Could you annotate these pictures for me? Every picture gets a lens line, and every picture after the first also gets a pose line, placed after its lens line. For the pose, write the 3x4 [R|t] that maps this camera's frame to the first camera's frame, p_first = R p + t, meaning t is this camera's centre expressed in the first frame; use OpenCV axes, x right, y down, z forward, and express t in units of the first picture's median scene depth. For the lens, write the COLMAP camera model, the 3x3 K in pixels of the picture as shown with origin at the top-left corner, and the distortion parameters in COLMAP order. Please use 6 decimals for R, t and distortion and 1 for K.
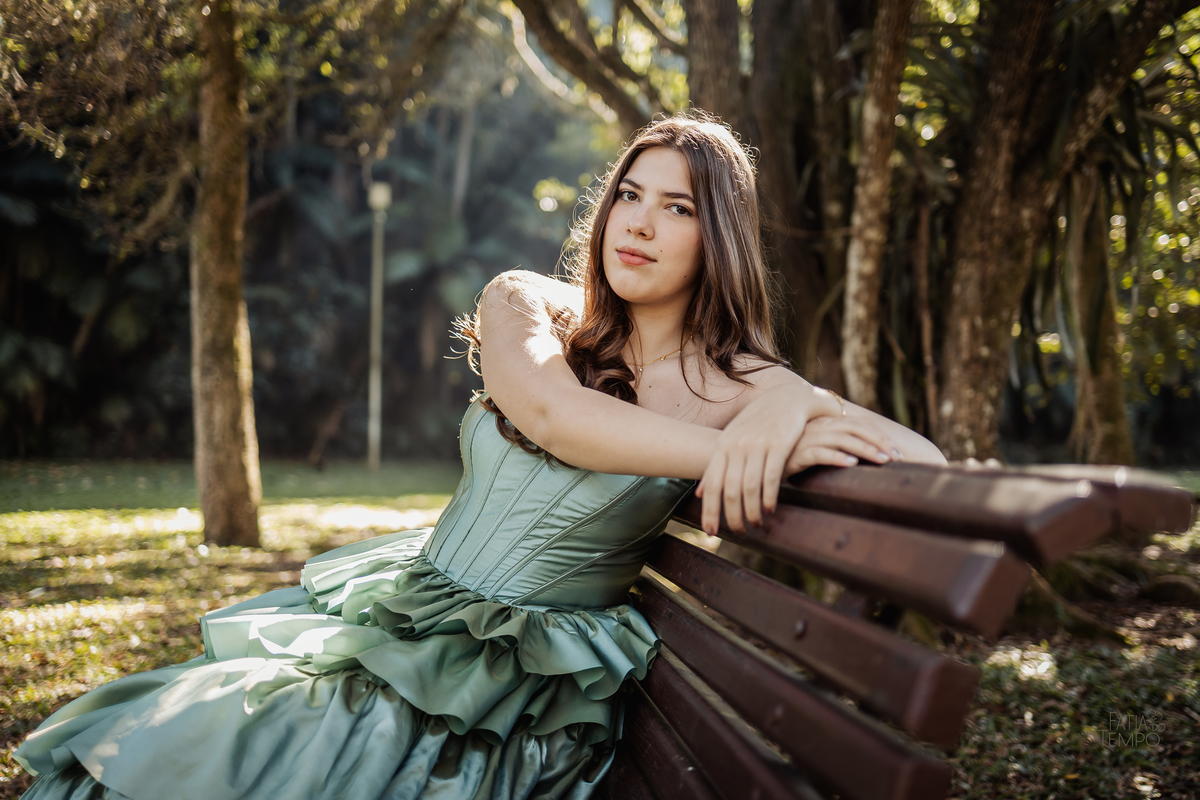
lens RADIAL K [[1200.0, 0, 675.3], [0, 1200.0, 390.5], [0, 0, 1]] dist [0.048696, 0.018949]
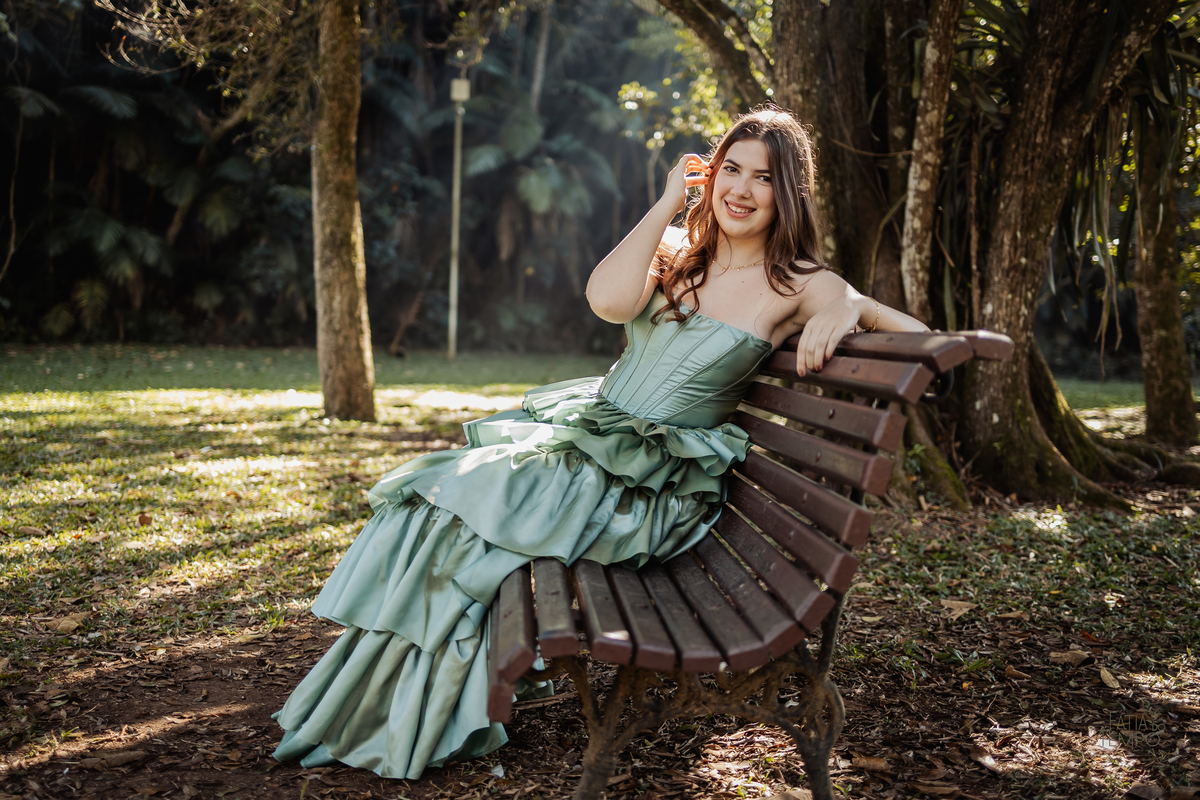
lens RADIAL K [[1240.8, 0, 628.8], [0, 1240.8, 399.9], [0, 0, 1]] dist [-0.003276, 0.007009]
pose [[0.995362, 0.028837, -0.091779, -0.008222], [-0.020517, 0.995699, 0.090342, 0.001099], [0.093989, -0.088040, 0.991673, -0.227083]]
